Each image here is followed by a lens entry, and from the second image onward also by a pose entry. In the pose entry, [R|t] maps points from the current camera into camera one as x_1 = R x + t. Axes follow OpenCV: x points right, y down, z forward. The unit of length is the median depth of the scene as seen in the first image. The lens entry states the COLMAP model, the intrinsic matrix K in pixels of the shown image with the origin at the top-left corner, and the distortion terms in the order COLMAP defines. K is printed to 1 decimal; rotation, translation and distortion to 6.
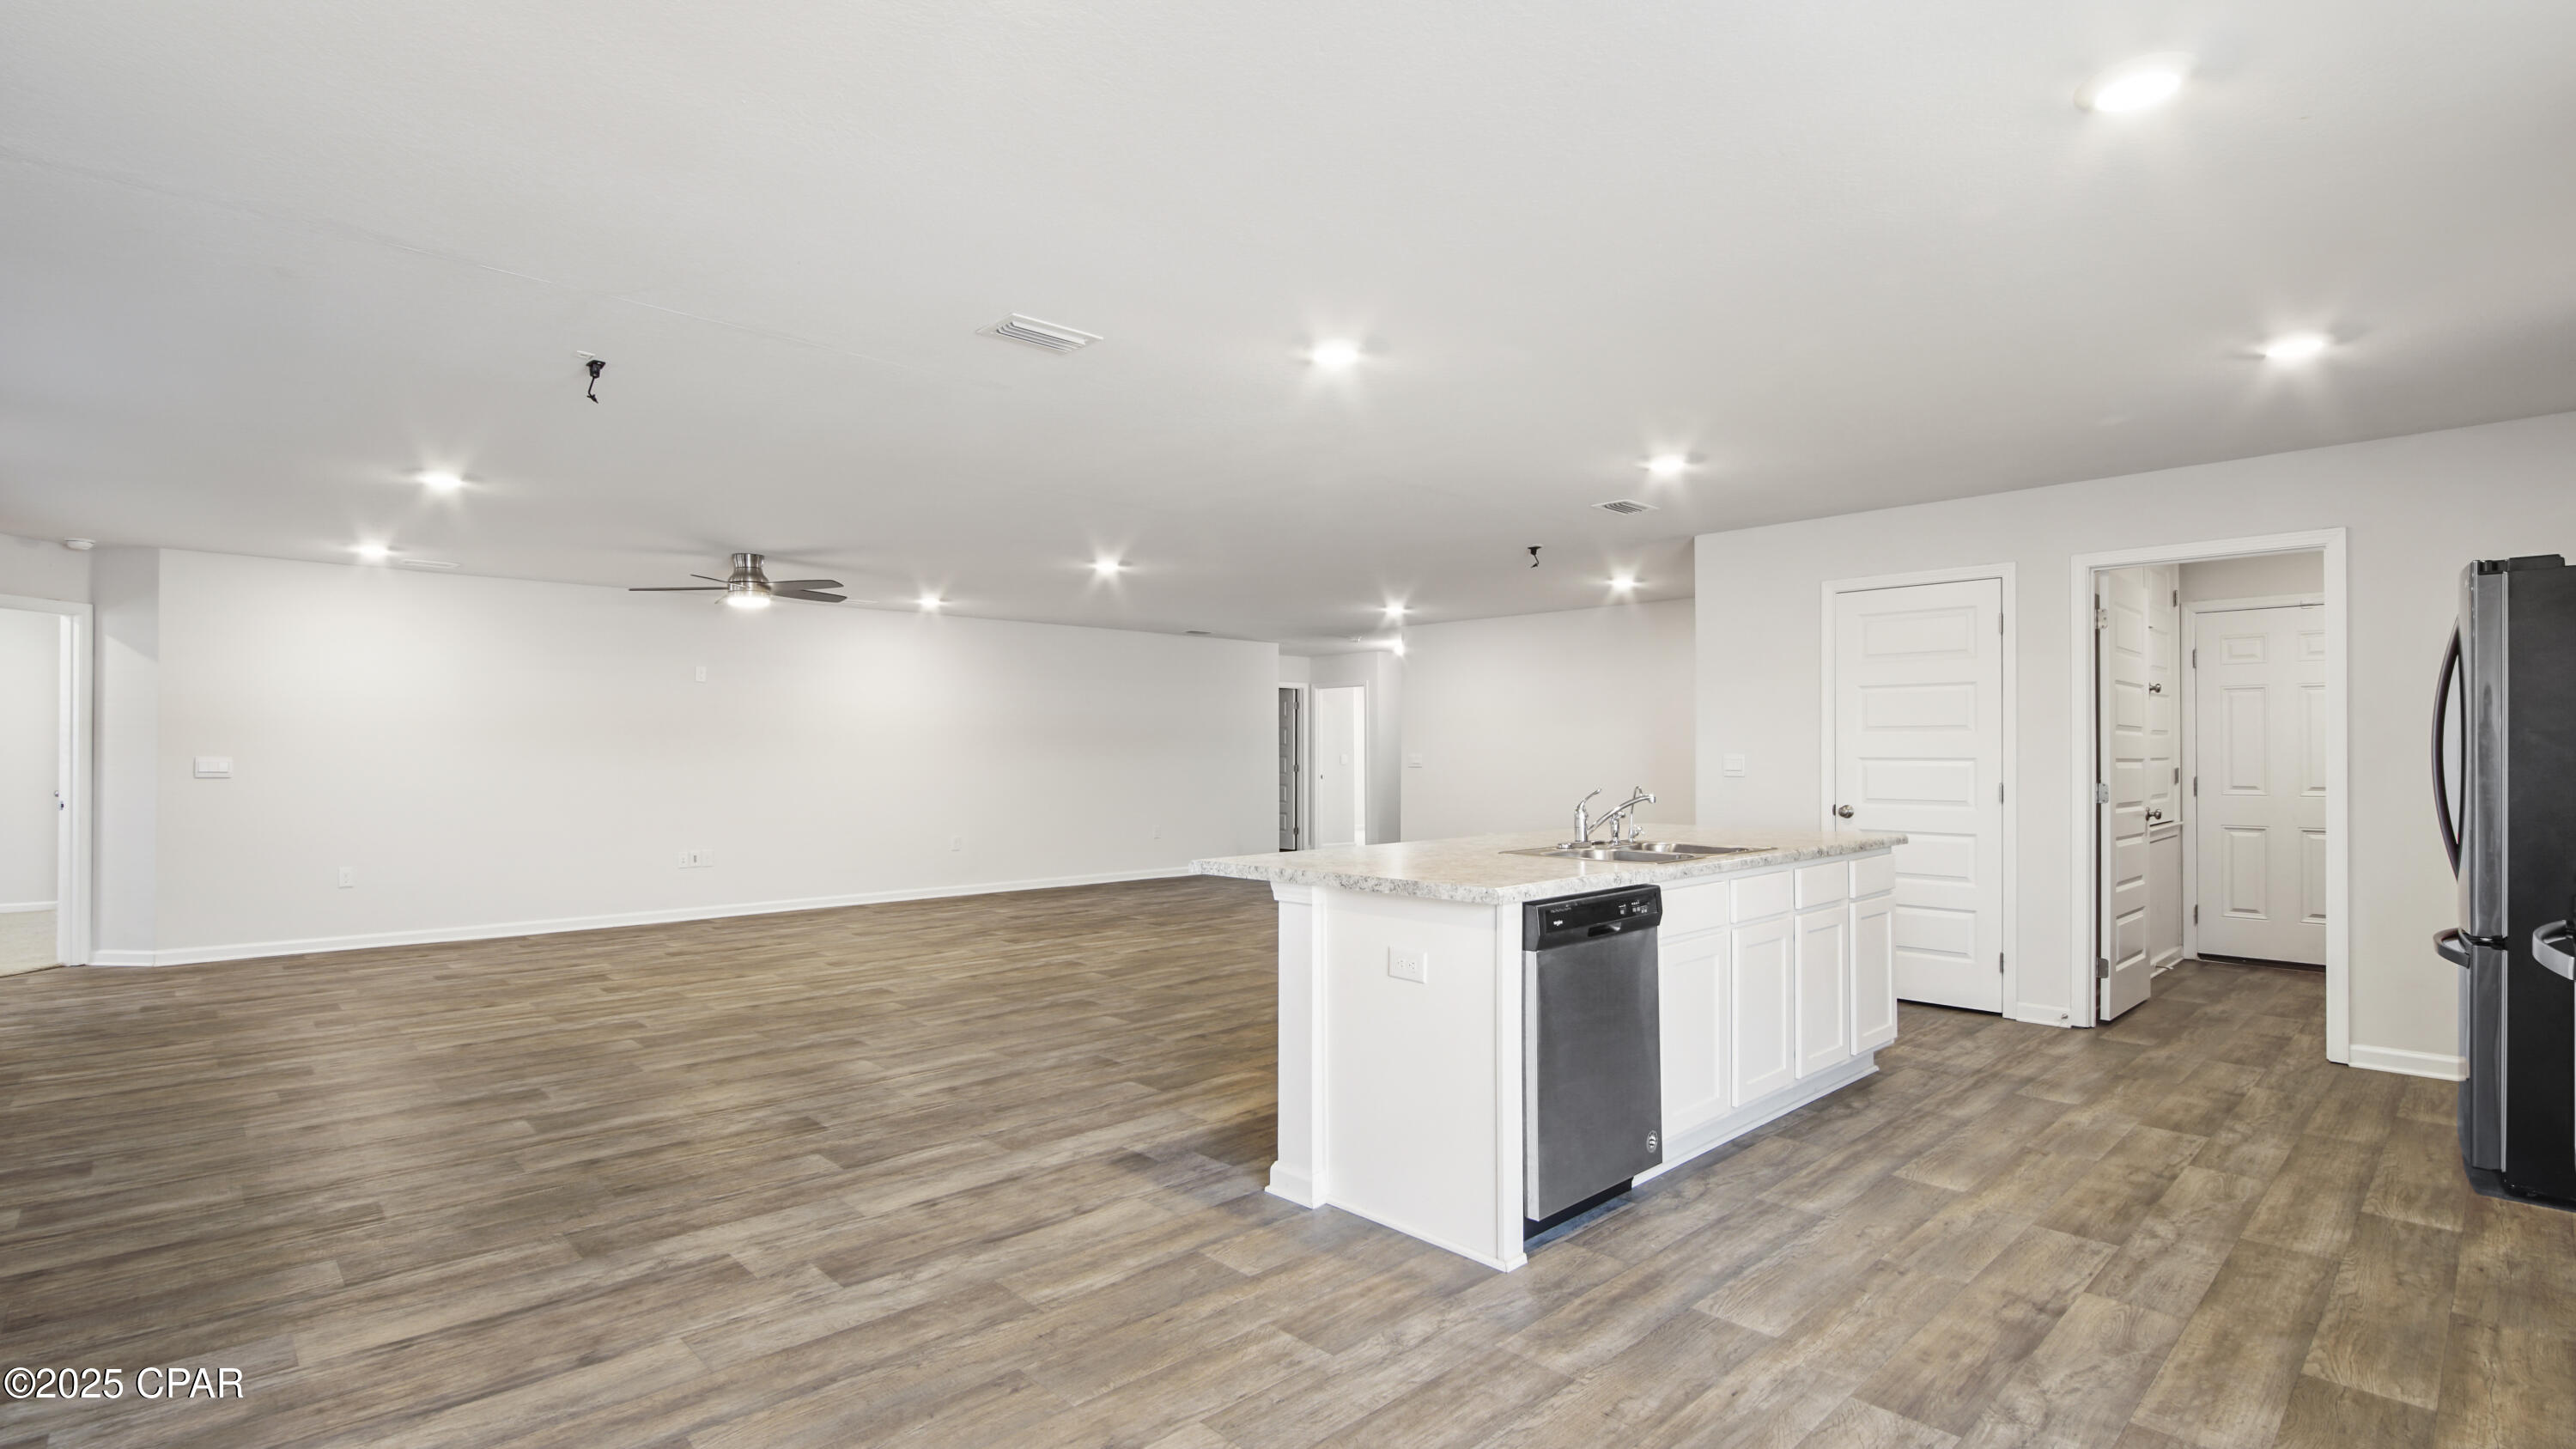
lens RADIAL K [[1187.1, 0, 1296.4], [0, 1187.1, 710.8], [0, 0, 1]] dist [-0.019808, 0.000827]
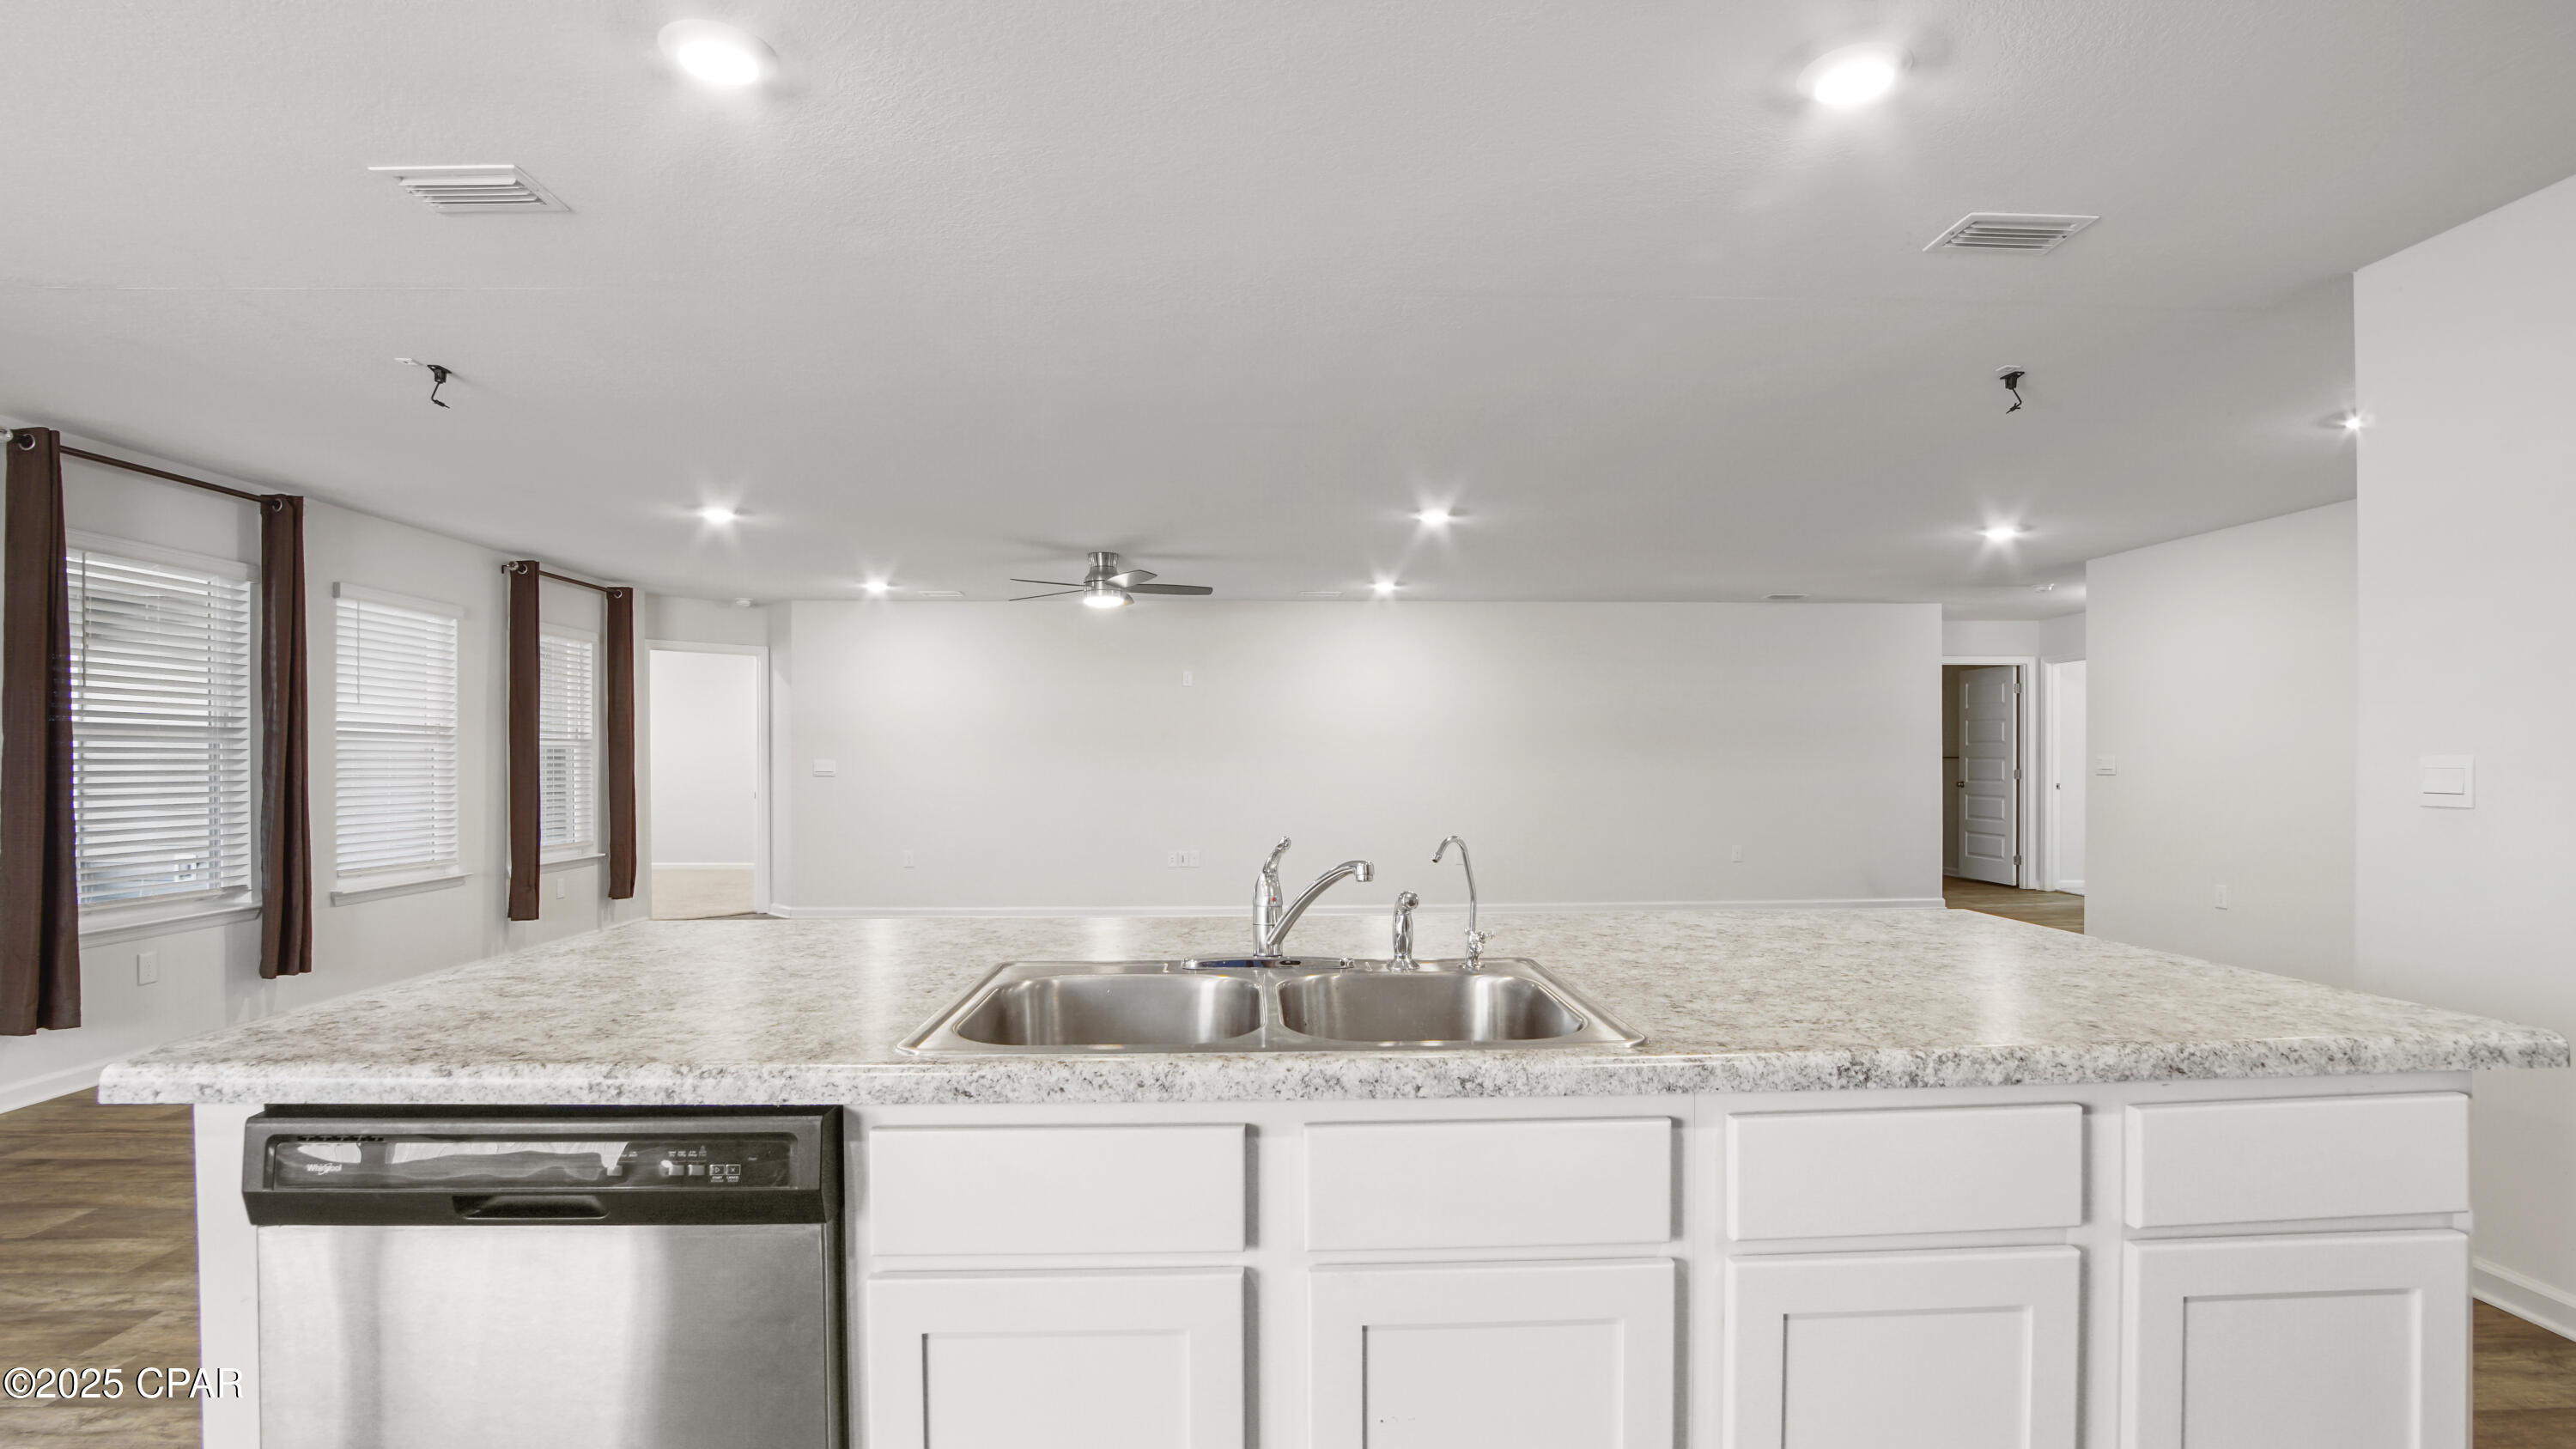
lens RADIAL K [[1187.1, 0, 1278.8], [0, 1187.1, 742.0], [0, 0, 1]] dist [-0.019808, 0.000827]
pose [[0.744959, -0.009284, -0.667045, 0.300619], [0.025234, 0.999580, 0.014270, 0.013356], [0.666632, -0.027462, 0.744881, 0.366096]]
